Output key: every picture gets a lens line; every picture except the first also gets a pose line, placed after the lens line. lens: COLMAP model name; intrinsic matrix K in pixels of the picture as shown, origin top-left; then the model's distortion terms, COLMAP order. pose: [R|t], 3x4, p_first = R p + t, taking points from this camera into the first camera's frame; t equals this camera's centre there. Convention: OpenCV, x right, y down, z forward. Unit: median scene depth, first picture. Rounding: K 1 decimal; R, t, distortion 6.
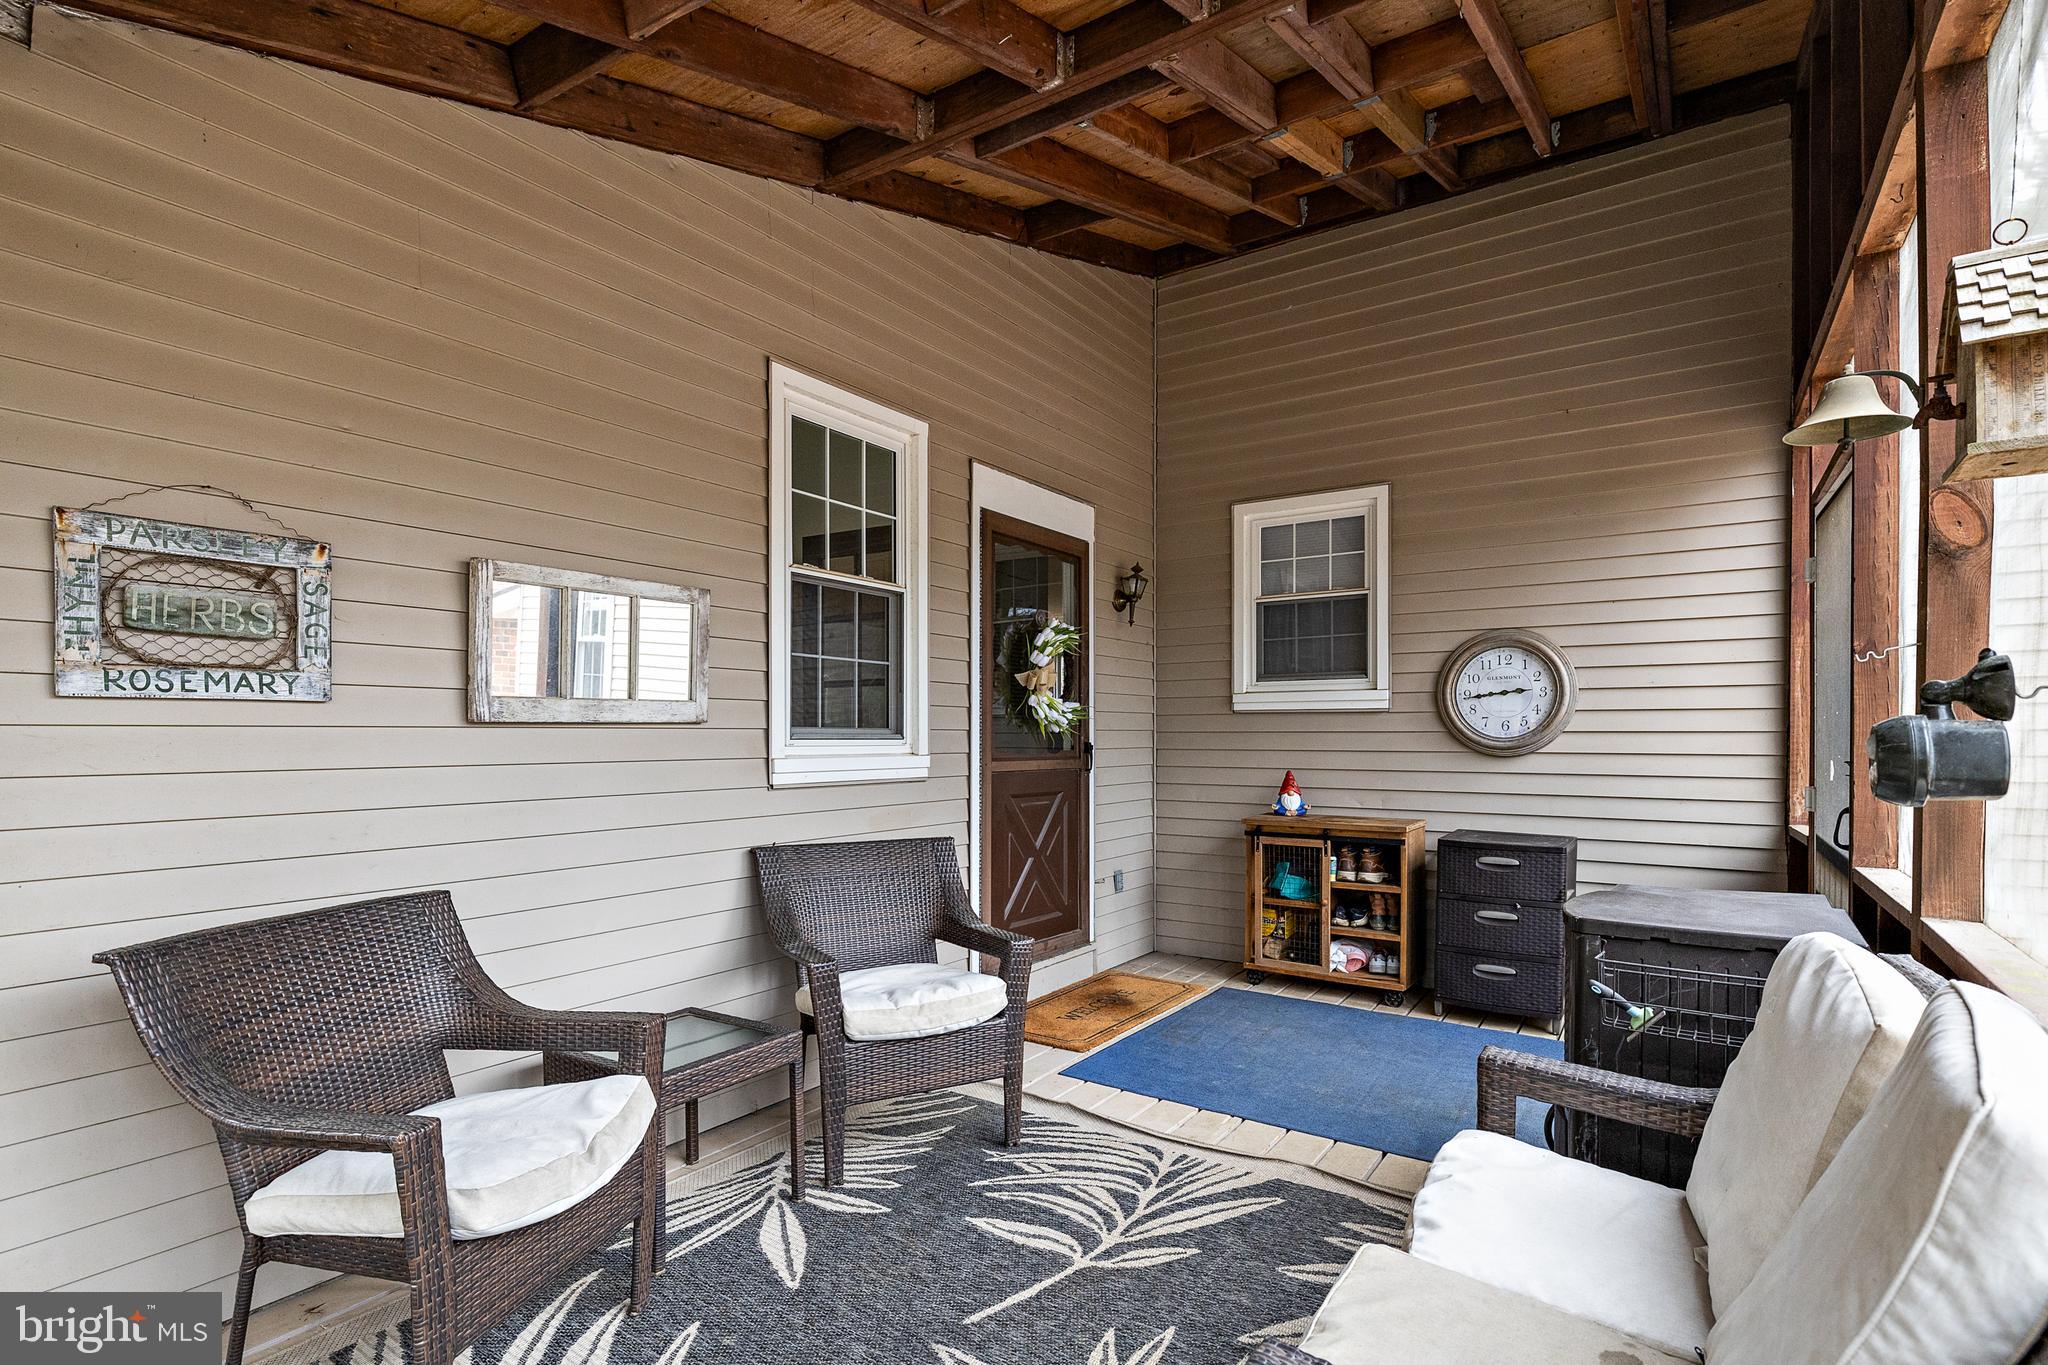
lens RADIAL K [[997.1, 0, 1004.9], [0, 997.1, 739.6], [0, 0, 1]] dist [-0.020089, -0.000083]
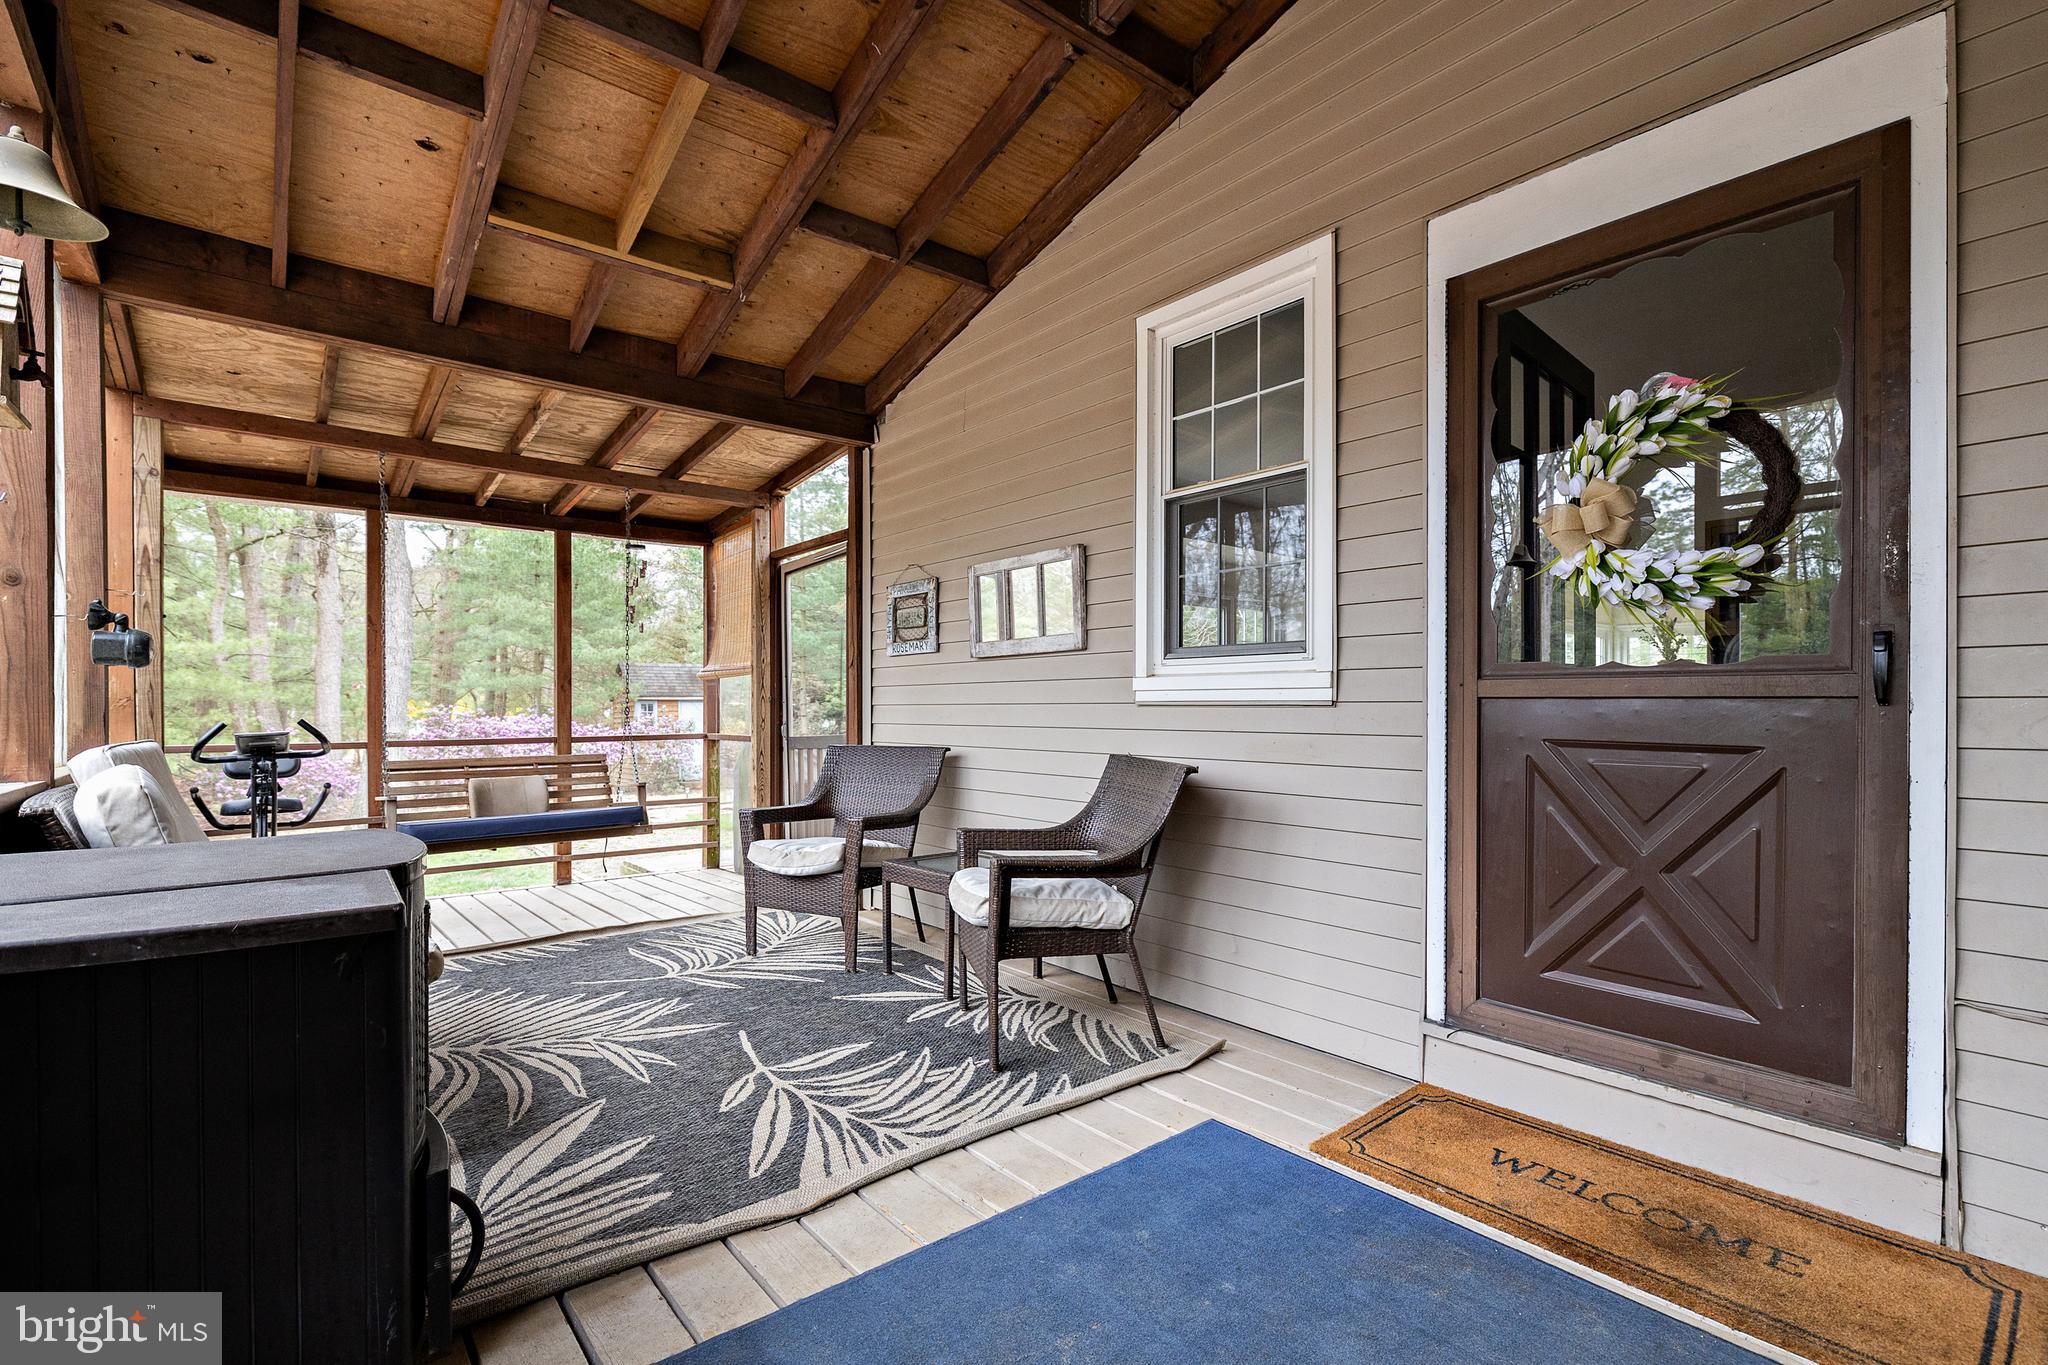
lens RADIAL K [[928.3, 0, 1023.9], [0, 928.3, 695.2], [0, 0, 1]] dist [-0.002850, -0.000037]
pose [[-0.265468, -0.008799, -0.964080, 0.930693], [-0.001101, 0.999960, -0.008823, 0.056461], [0.964119, -0.001281, -0.265467, 1.353465]]
